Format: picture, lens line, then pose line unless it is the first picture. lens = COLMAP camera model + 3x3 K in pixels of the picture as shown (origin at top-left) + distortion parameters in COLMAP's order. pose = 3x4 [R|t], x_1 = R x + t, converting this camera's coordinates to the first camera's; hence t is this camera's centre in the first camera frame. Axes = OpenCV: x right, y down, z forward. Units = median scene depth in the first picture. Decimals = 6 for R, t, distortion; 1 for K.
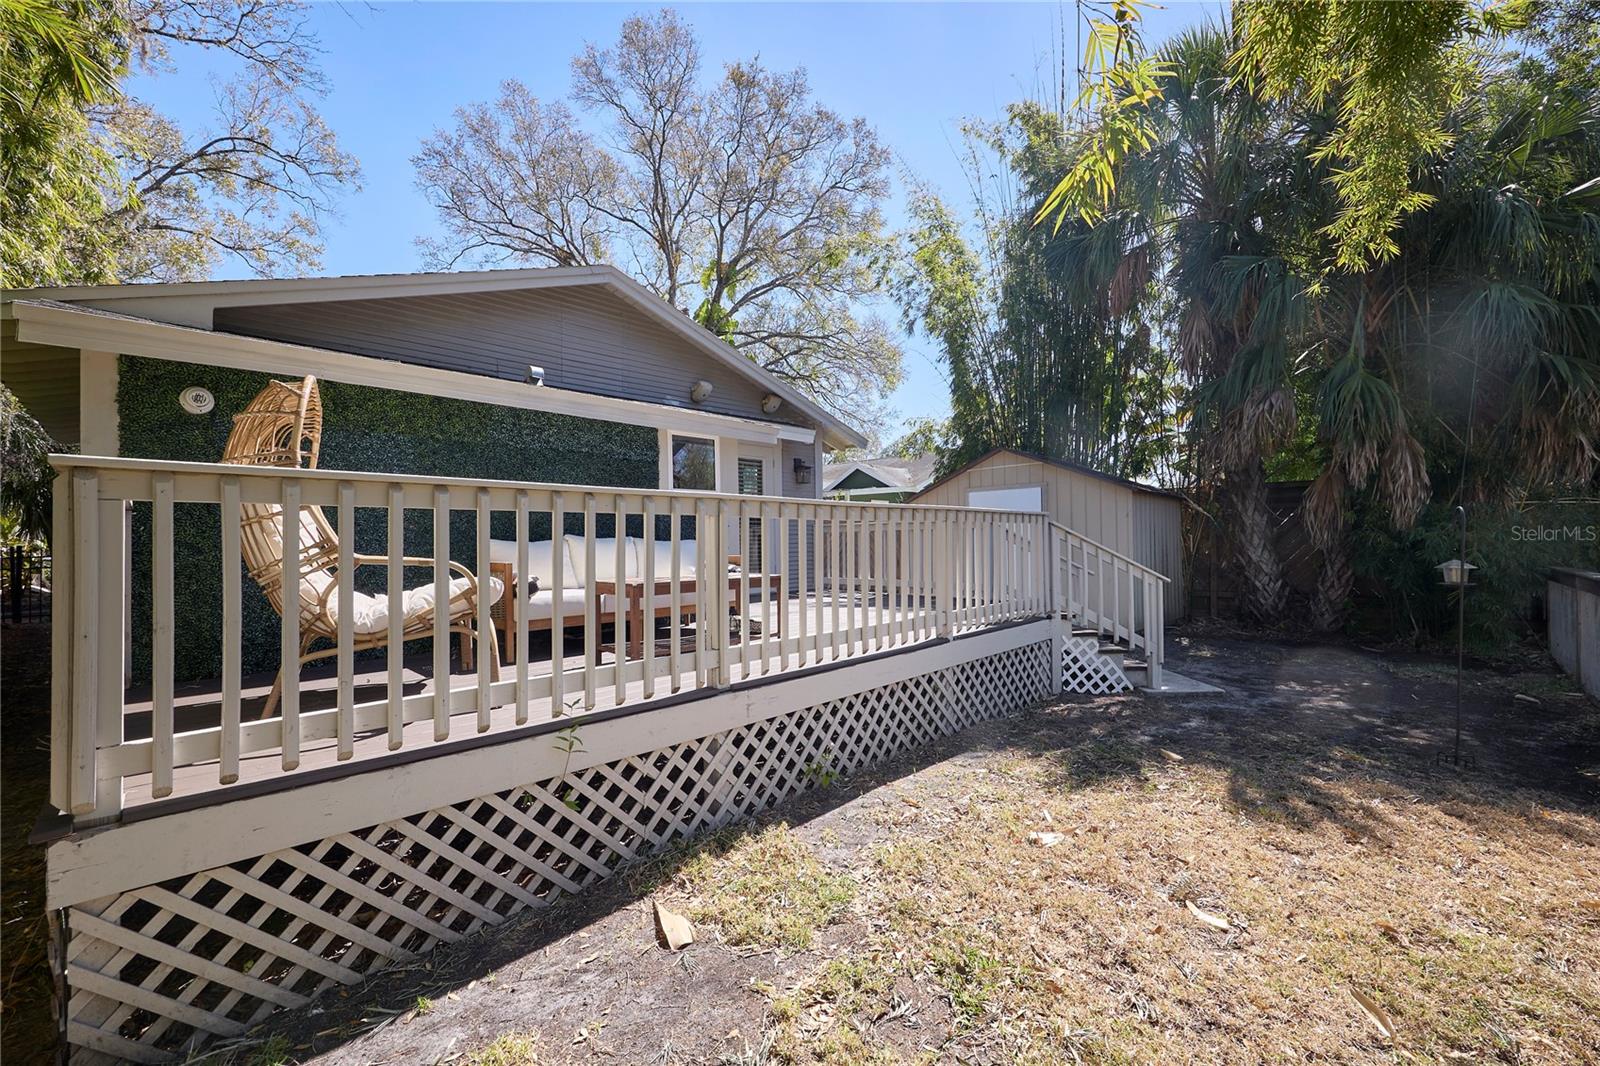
lens RADIAL K [[642.9, 0, 797.2], [0, 642.9, 537.8], [0, 0, 1]] dist [0.000951, -0.000703]
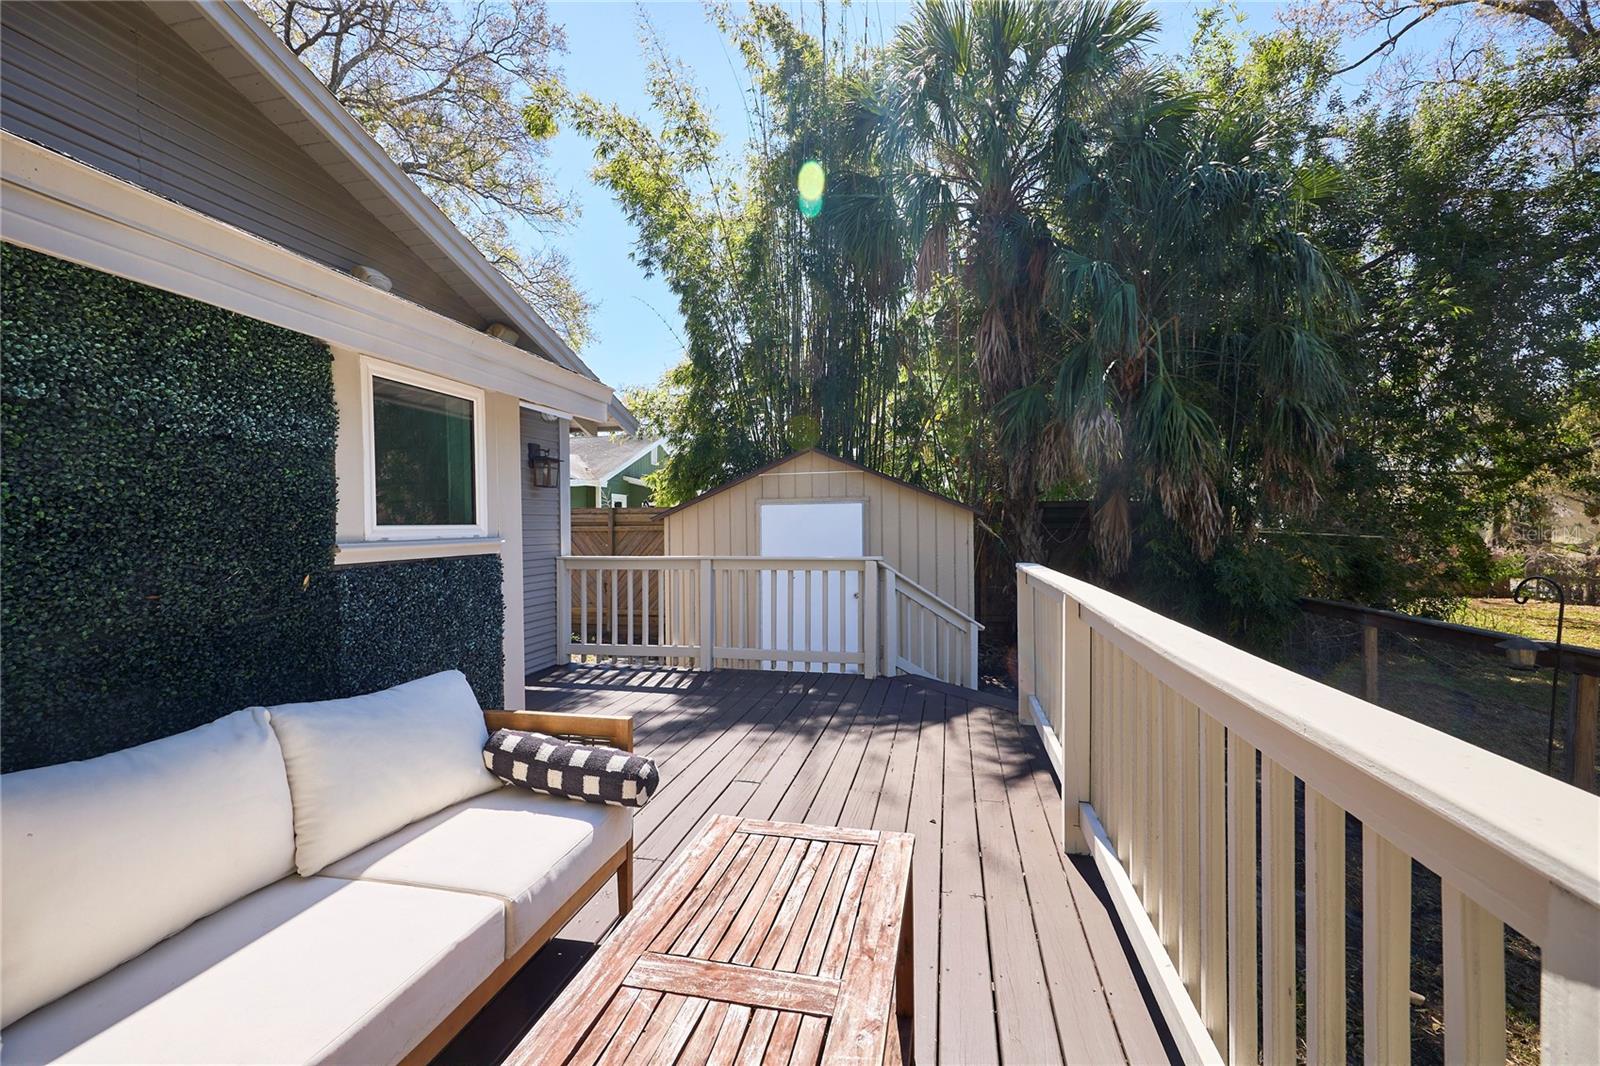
lens RADIAL K [[688.8, 0, 800.6], [0, 688.8, 539.7], [0, 0, 1]] dist [0.001080, 0.000203]
pose [[0.845810, -0.003683, 0.533471, -0.114410], [-0.005961, 0.999849, 0.016354, -0.045090], [-0.533451, -0.017012, 0.845660, 0.324586]]
